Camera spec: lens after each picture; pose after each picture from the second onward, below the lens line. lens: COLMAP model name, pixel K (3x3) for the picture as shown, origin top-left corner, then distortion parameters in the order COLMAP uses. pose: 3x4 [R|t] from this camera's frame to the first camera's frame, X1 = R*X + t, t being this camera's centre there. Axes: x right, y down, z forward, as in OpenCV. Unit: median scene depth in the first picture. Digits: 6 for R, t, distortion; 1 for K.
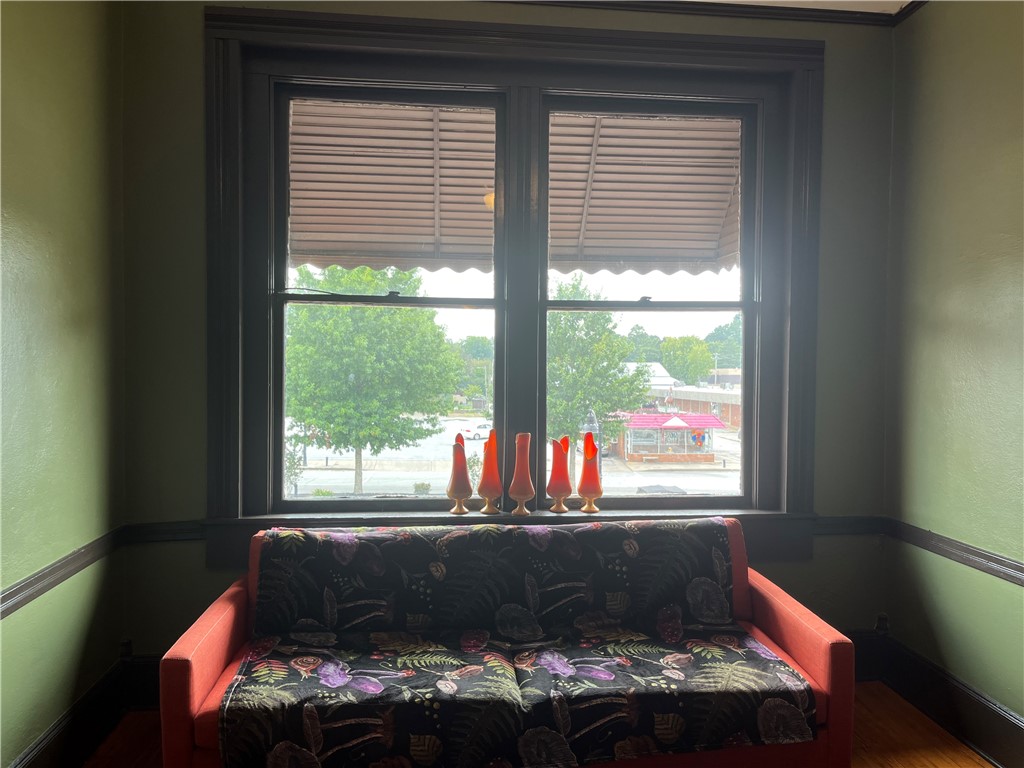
lens RADIAL K [[778.1, 0, 514.1], [0, 778.1, 383.2], [0, 0, 1]] dist [0.040676, -0.045008]
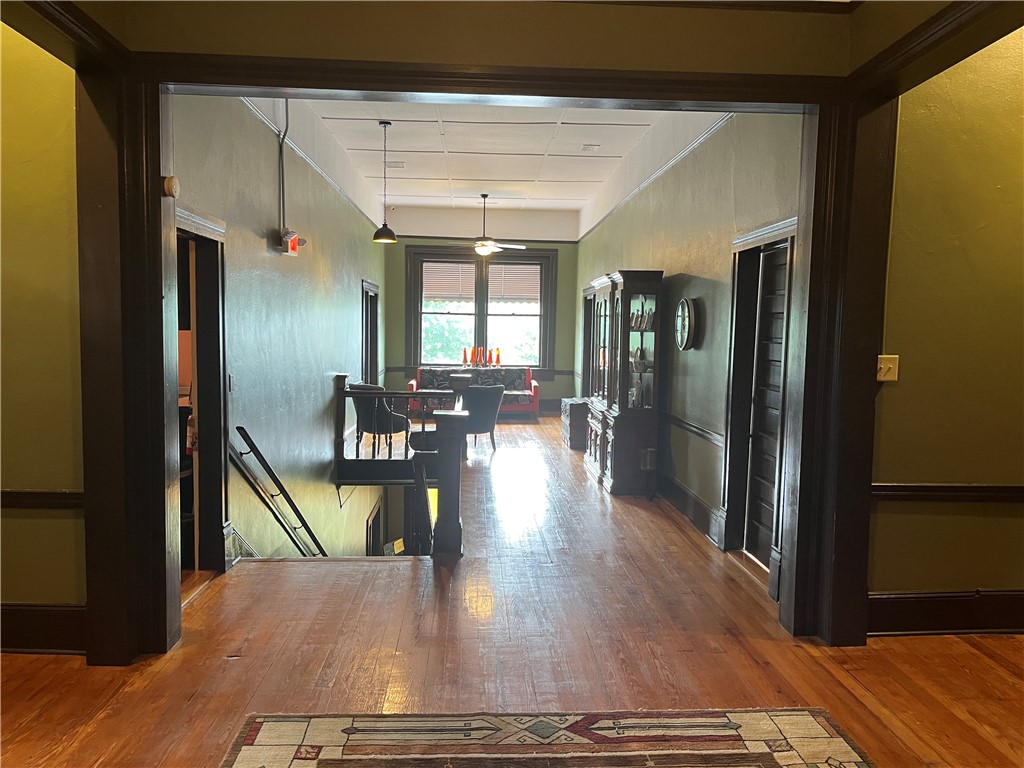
lens RADIAL K [[778.1, 0, 511.3], [0, 778.1, 387.1], [0, 0, 1]] dist [0.040676, -0.045008]
pose [[0.998702, 0.014477, -0.048837, 0.360224], [-0.011507, 0.998099, 0.060548, 0.022927], [0.049620, -0.059907, 0.996970, -2.948072]]
